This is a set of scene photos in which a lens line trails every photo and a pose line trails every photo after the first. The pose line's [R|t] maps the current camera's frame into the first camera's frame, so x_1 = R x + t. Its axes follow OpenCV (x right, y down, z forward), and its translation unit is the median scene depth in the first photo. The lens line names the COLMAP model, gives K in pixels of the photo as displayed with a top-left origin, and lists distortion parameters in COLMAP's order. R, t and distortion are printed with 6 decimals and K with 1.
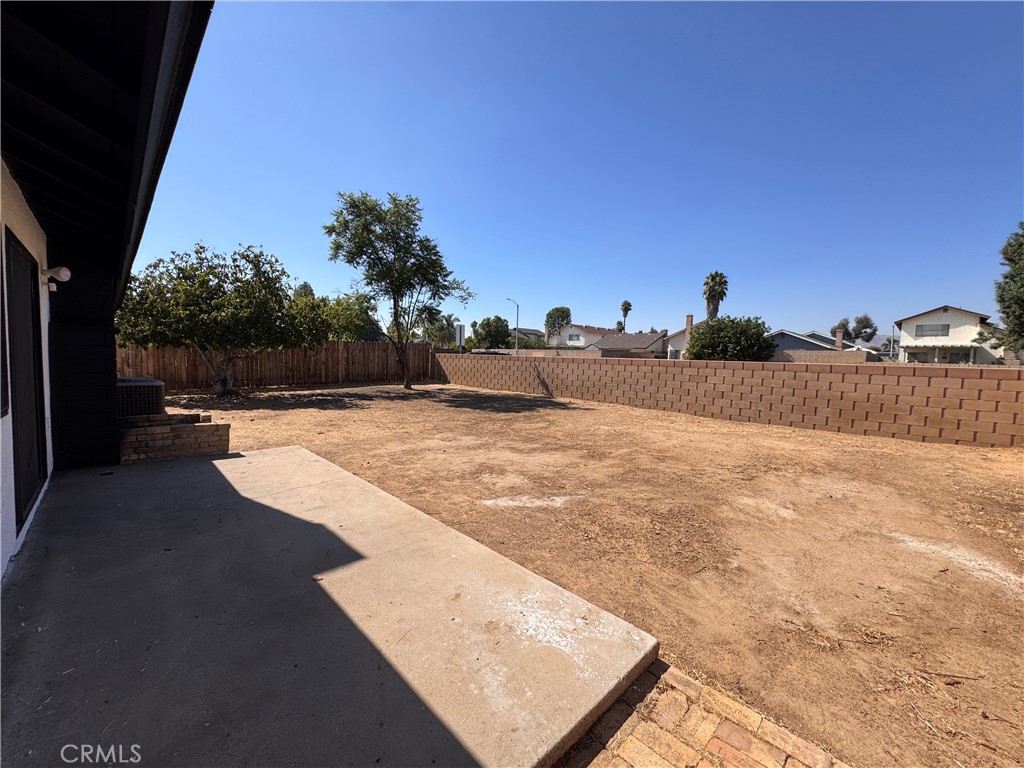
lens RADIAL K [[408.0, 0, 508.3], [0, 408.0, 383.6], [0, 0, 1]] dist [-0.002679, 0.000038]
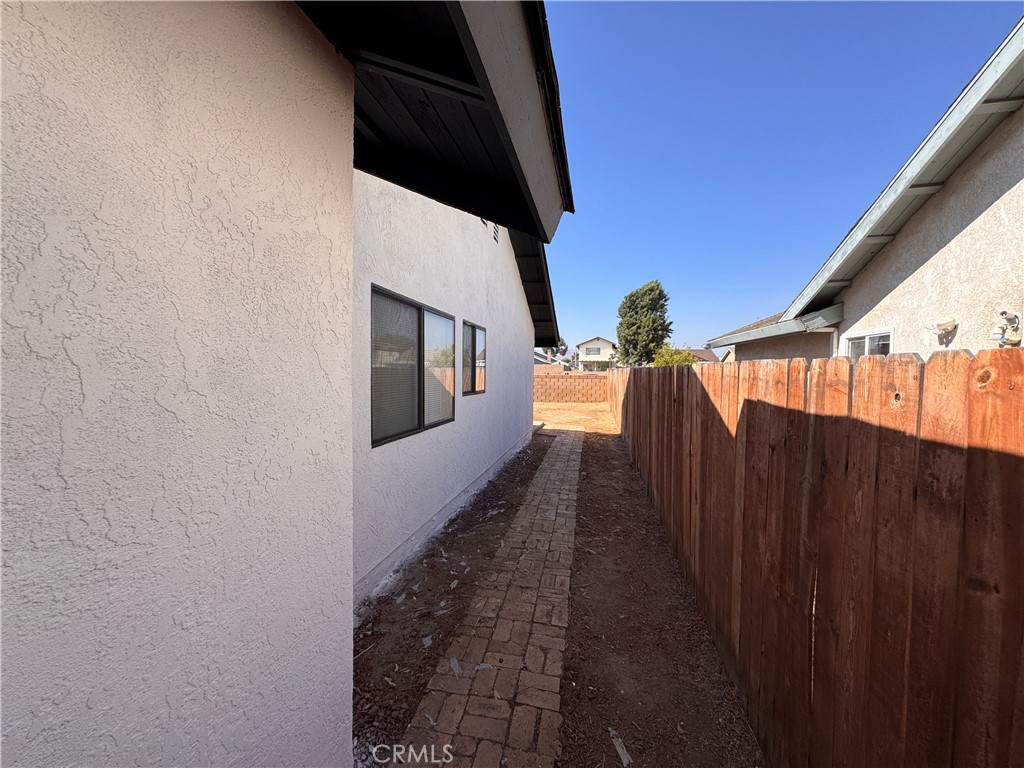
lens RADIAL K [[408.0, 0, 510.9], [0, 408.0, 385.9], [0, 0, 1]] dist [-0.002679, 0.000038]
pose [[0.828654, -0.036214, 0.558588, -0.174554], [0.047958, 0.998829, -0.006390, 0.004880], [-0.557703, 0.032084, 0.829420, -0.194169]]
